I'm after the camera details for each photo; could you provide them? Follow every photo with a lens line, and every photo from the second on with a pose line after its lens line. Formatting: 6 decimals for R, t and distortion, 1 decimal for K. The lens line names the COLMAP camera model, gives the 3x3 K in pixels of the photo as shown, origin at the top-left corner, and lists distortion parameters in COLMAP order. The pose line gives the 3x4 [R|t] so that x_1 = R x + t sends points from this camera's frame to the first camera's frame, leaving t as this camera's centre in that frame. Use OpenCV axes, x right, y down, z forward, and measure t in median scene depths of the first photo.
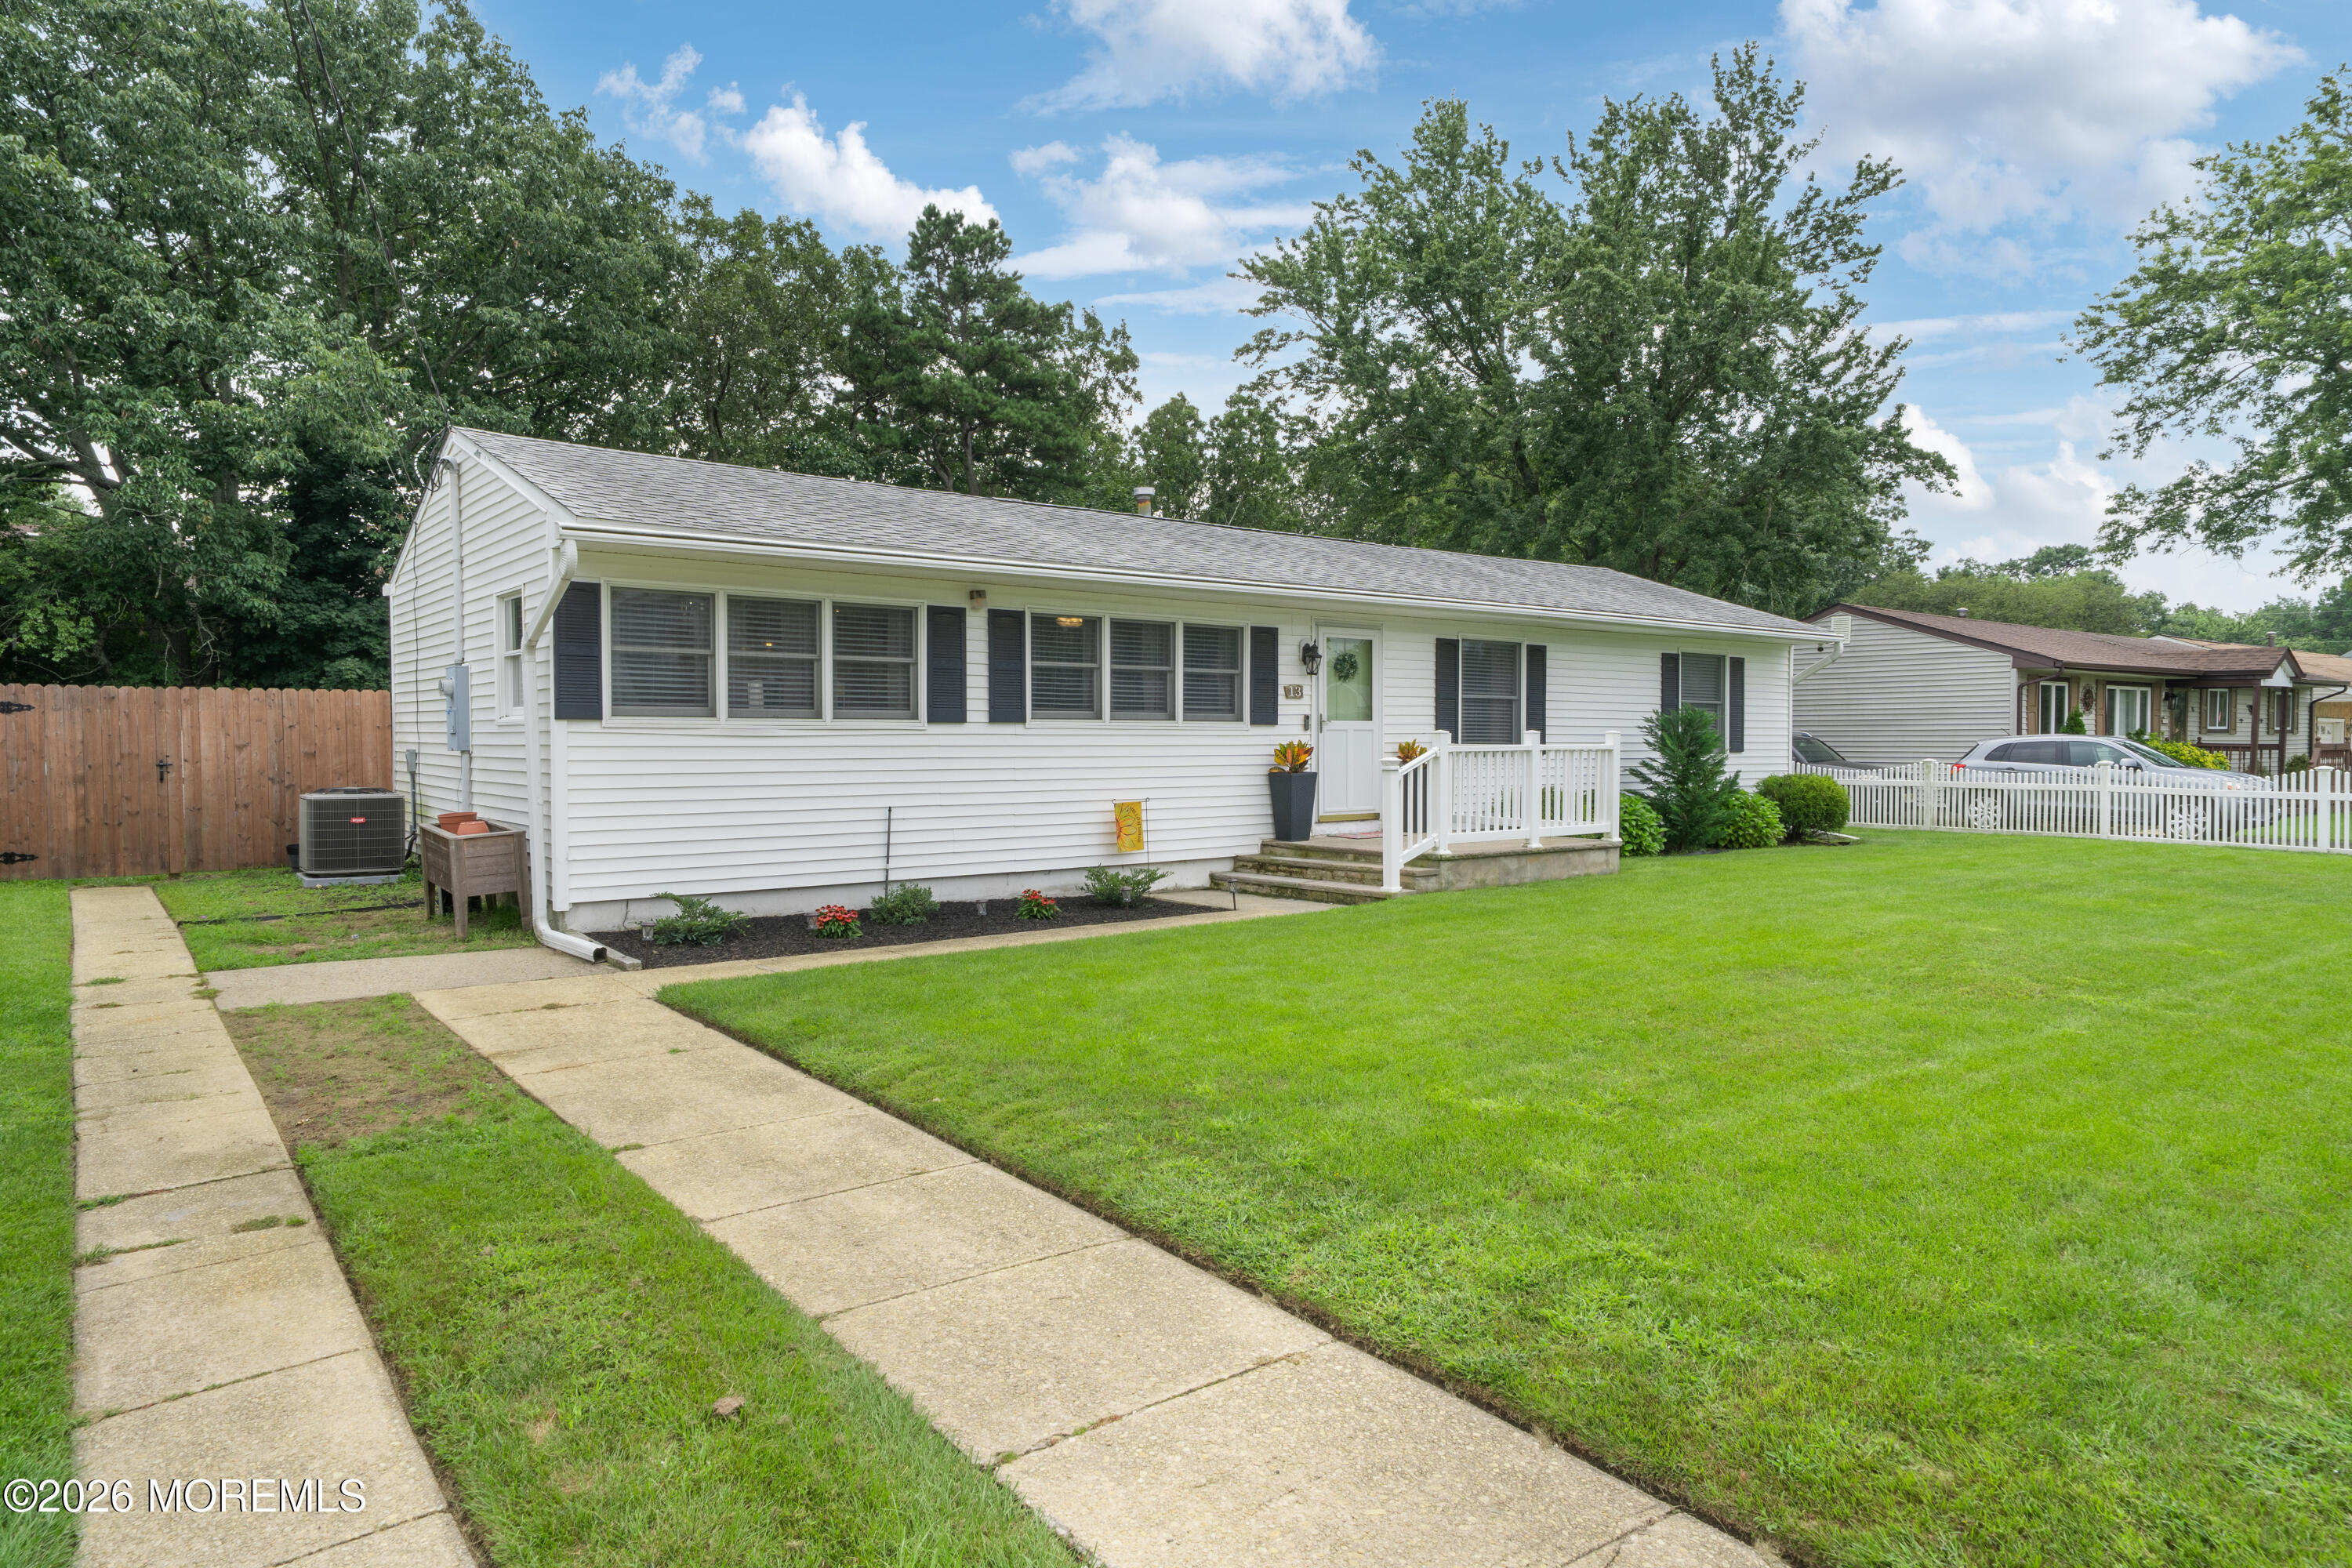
lens RADIAL K [[1440.0, 0, 1176.0], [0, 1440.0, 784.0], [0, 0, 1]] dist [0.000228, 0.000110]
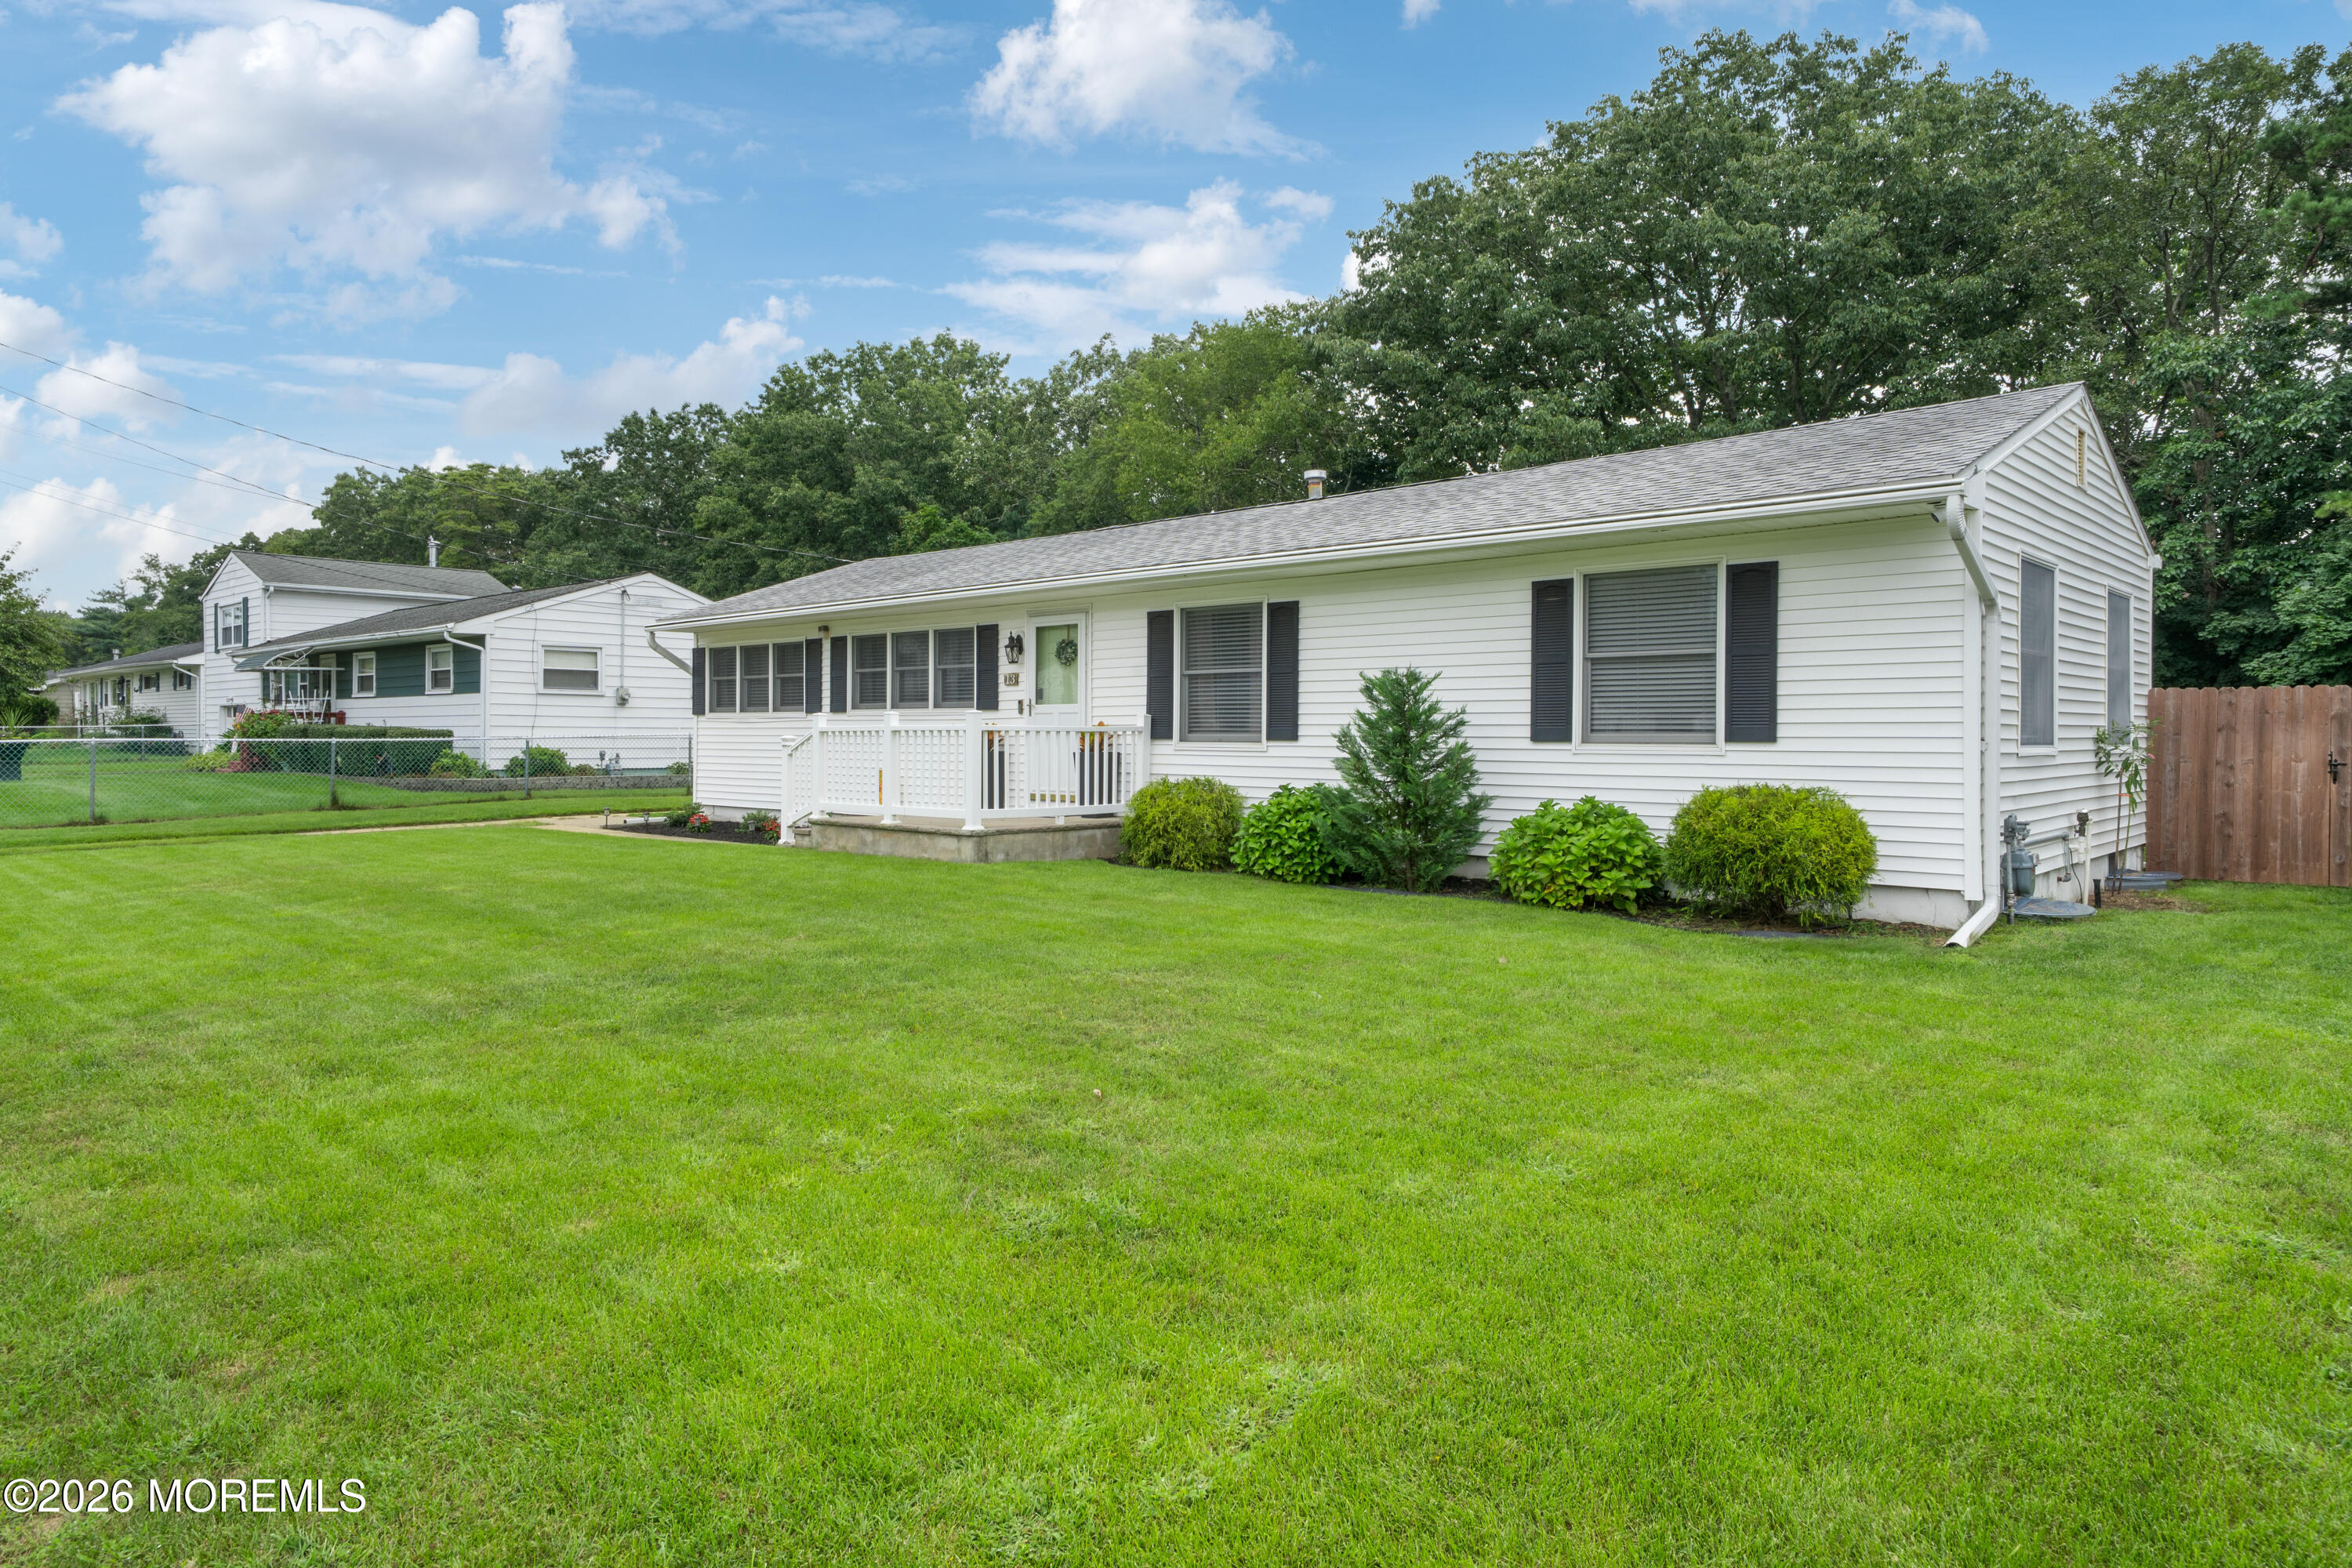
lens RADIAL K [[1440.0, 0, 1176.0], [0, 1440.0, 784.0], [0, 0, 1]] dist [0.000228, 0.000110]
pose [[0.171038, 0.038557, -0.984510, 1.213235], [-0.022673, 0.999123, 0.035191, -0.025395], [0.985003, 0.016302, 0.171763, 0.940734]]
